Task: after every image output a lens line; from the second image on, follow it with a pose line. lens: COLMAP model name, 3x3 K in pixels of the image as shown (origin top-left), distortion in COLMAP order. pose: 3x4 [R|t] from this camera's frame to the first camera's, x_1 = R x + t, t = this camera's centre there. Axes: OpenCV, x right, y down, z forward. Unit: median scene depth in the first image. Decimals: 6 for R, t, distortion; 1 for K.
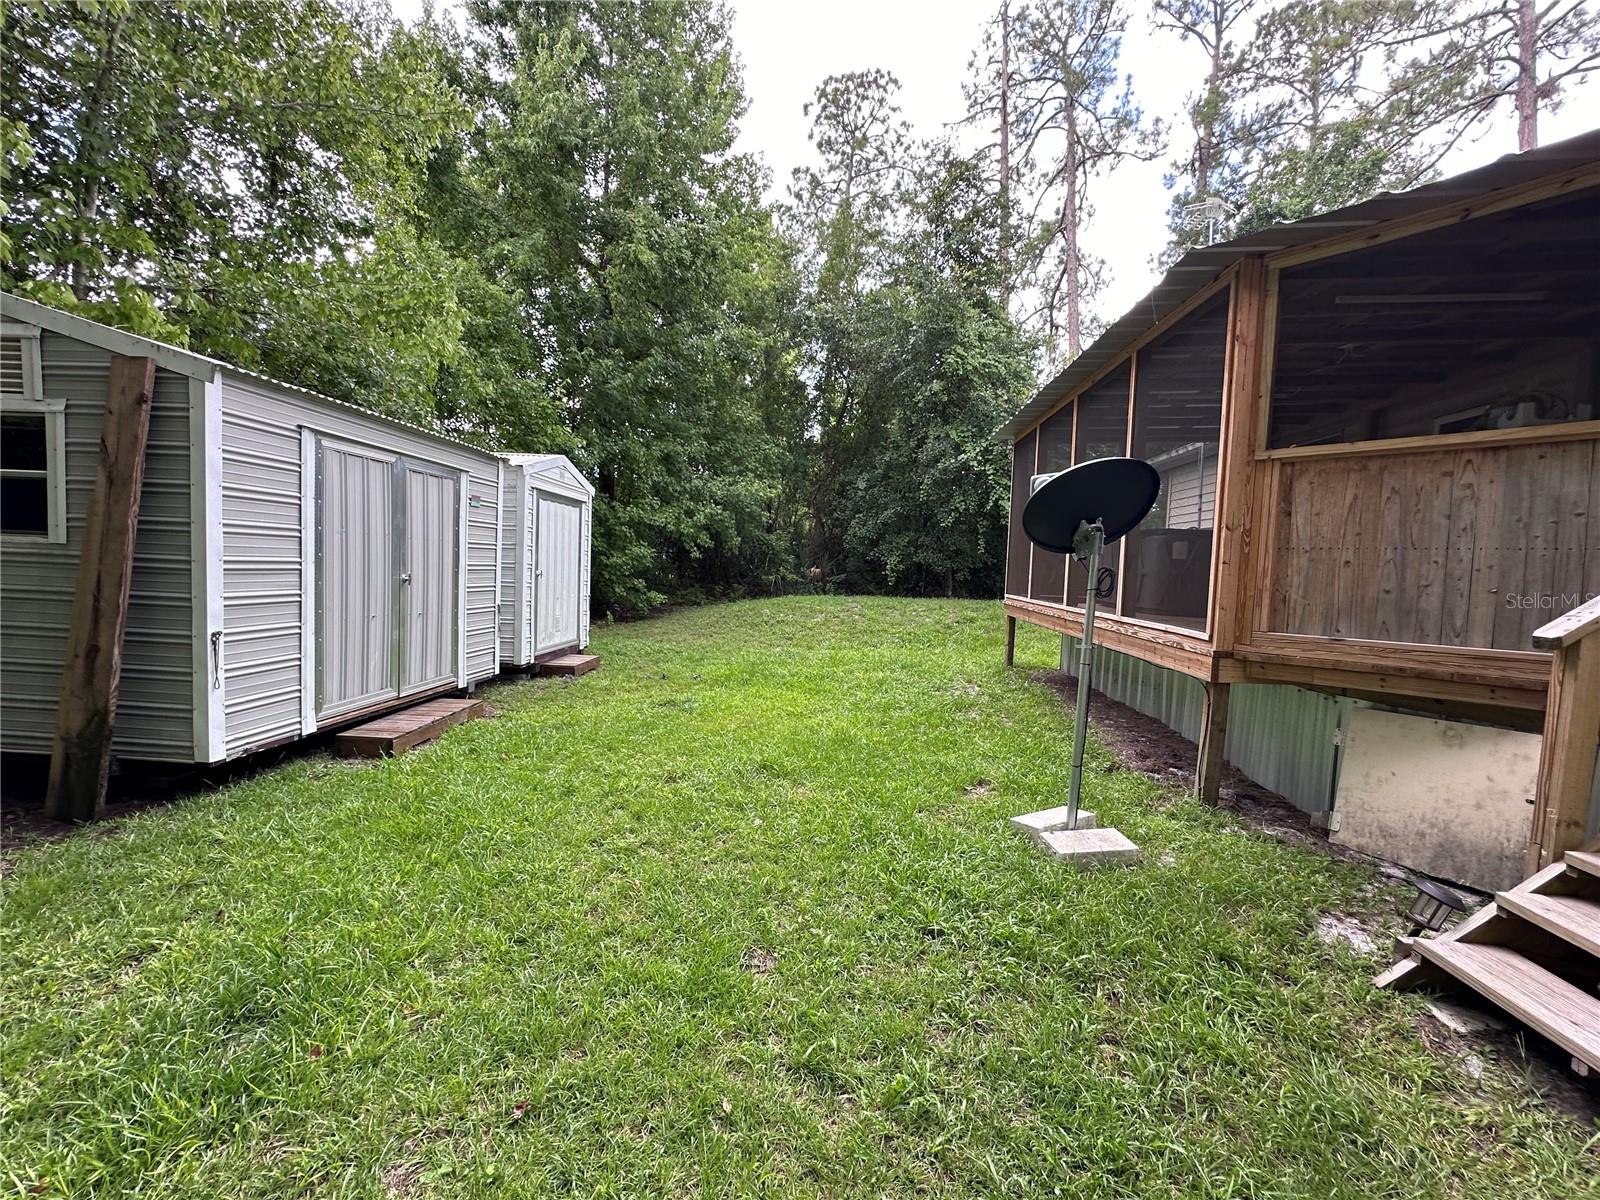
lens RADIAL K [[634.1, 0, 800.0], [0, 634.1, 600.0], [0, 0, 1]] dist [-0.002540, 0.000283]
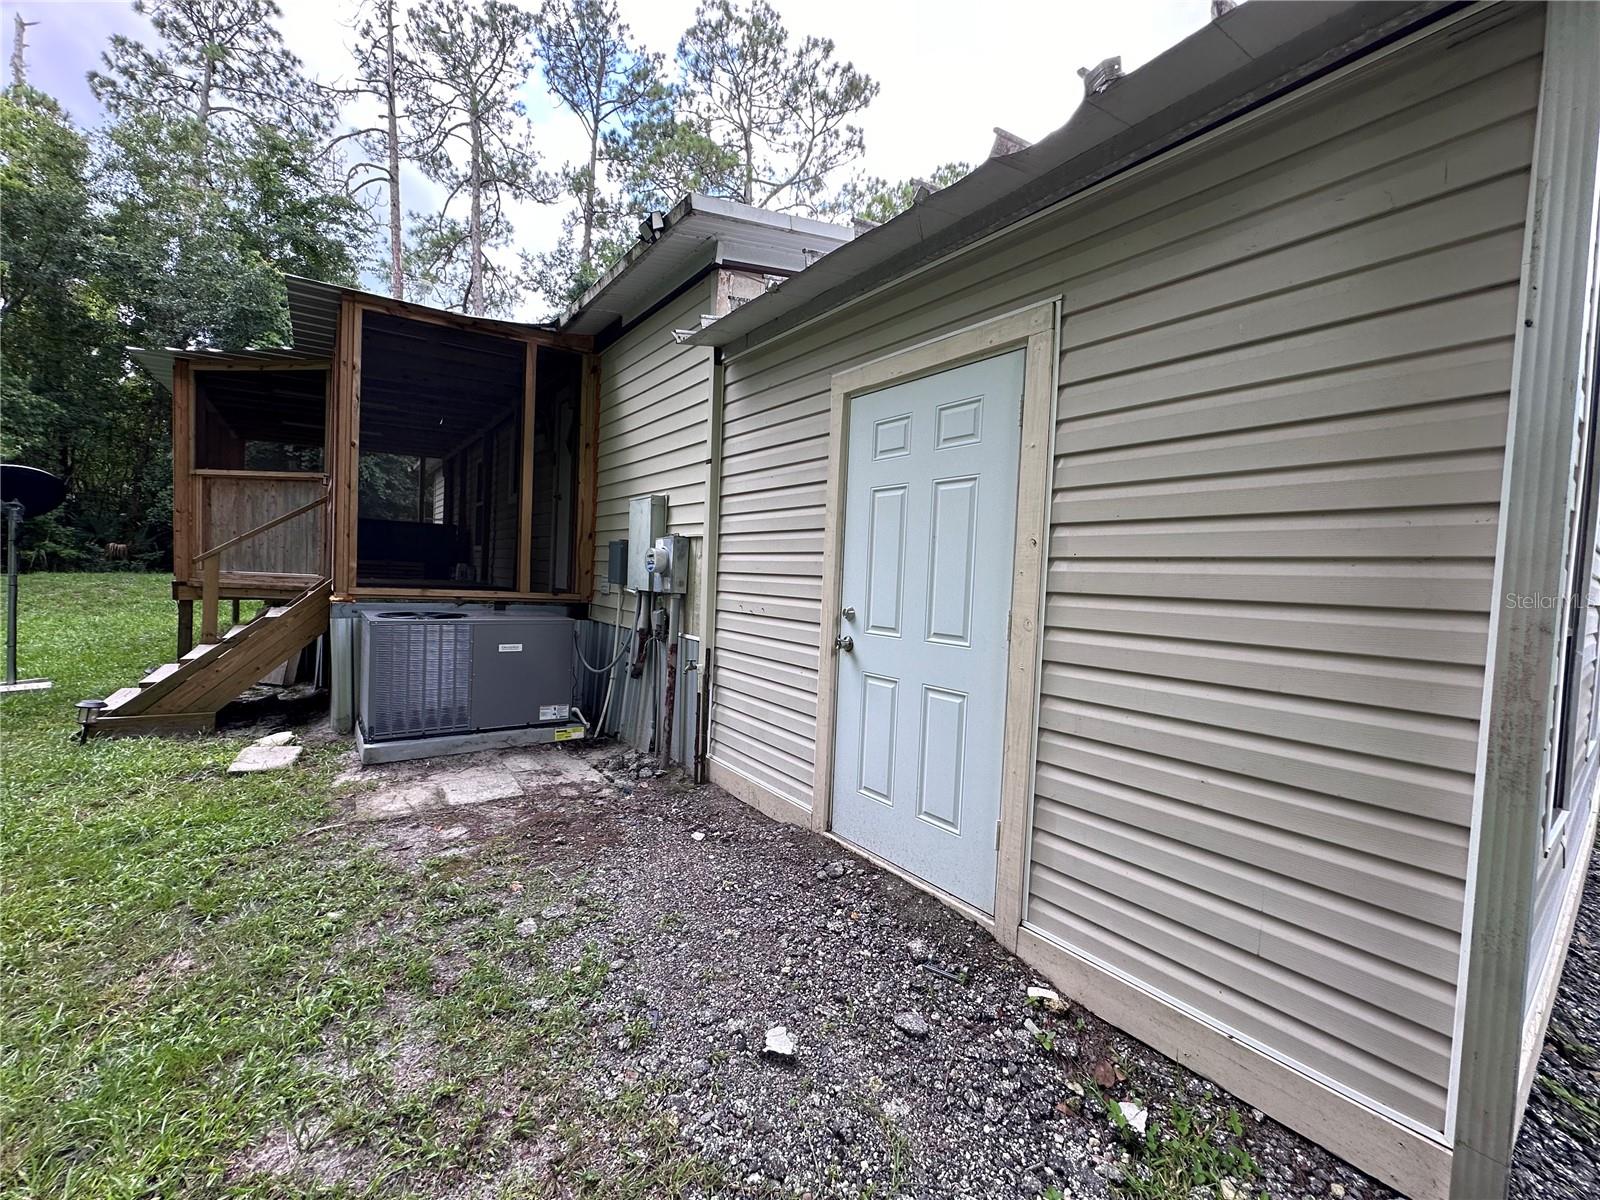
lens RADIAL K [[639.9, 0, 800.0], [0, 639.9, 600.0], [0, 0, 1]] dist [0.001518, 0.000330]
pose [[0.752092, -0.026251, 0.658535, 0.110937], [0.015864, 0.999638, 0.021730, 0.016874], [-0.658867, -0.005896, 0.752237, -0.205544]]
